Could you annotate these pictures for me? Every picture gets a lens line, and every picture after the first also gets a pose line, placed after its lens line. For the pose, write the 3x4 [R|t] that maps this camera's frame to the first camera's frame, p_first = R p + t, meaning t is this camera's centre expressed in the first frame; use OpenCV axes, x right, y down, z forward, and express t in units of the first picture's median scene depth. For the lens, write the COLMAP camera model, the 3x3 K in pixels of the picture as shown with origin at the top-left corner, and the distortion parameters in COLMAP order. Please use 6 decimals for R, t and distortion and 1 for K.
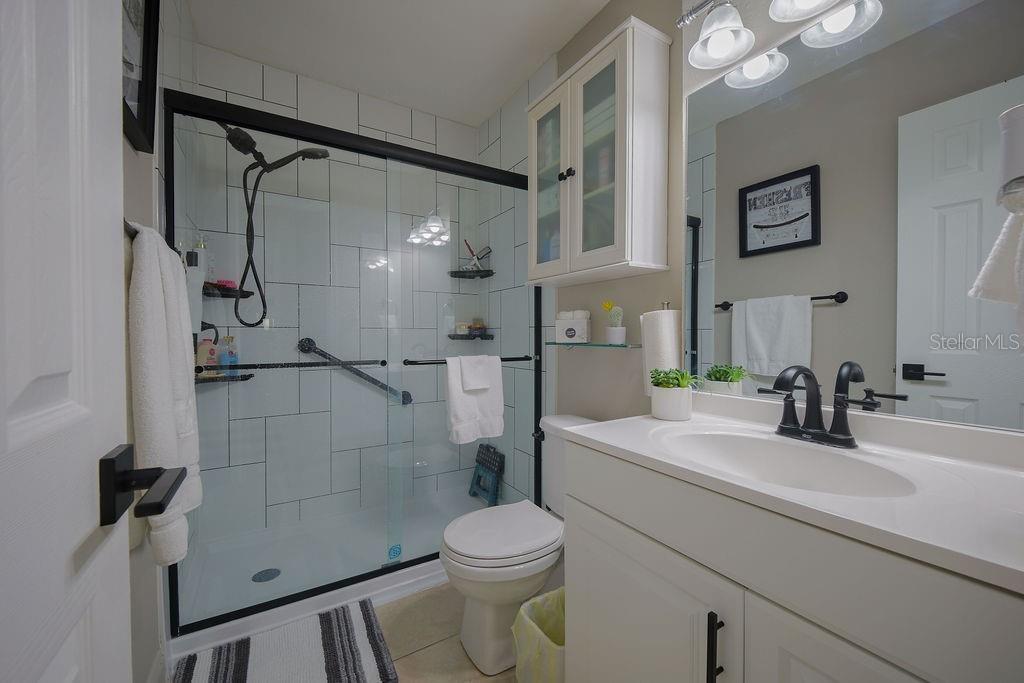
lens RADIAL K [[402.6, 0, 513.2], [0, 402.6, 339.4], [0, 0, 1]] dist [0.008285, -0.000155]
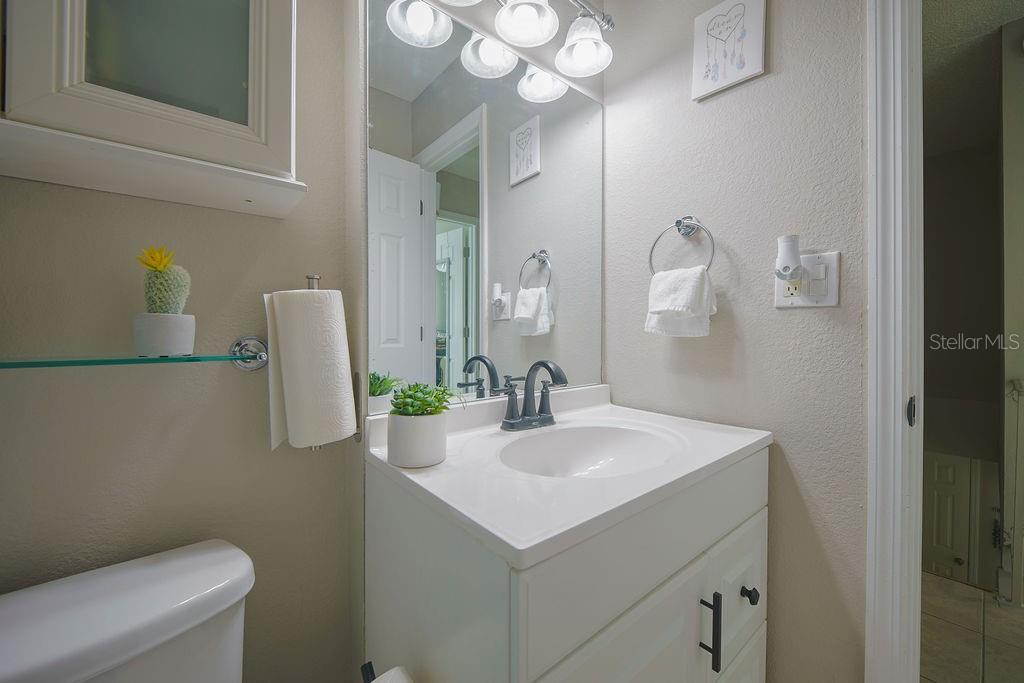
lens RADIAL K [[391.9, 0, 509.7], [0, 391.9, 337.7], [0, 0, 1]] dist [0.009300, -0.007511]
pose [[-0.132863, -0.016552, 0.990996, -0.161795], [0.012283, 0.999756, 0.018345, -0.007897], [-0.991058, 0.014610, -0.132627, 0.599160]]
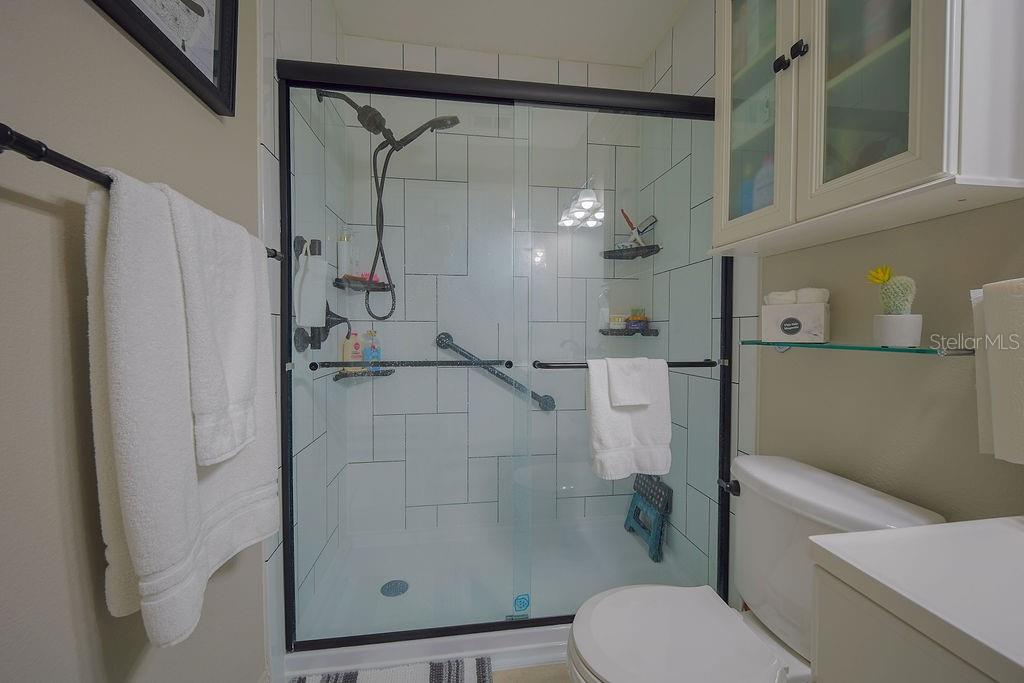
lens RADIAL K [[402.6, 0, 513.2], [0, 402.6, 339.4], [0, 0, 1]] dist [0.008285, -0.000155]
pose [[0.919422, 0.011421, -0.393106, -0.002314], [-0.007121, 0.999898, 0.012395, -0.000557], [0.393208, -0.008597, 0.919410, 0.255844]]
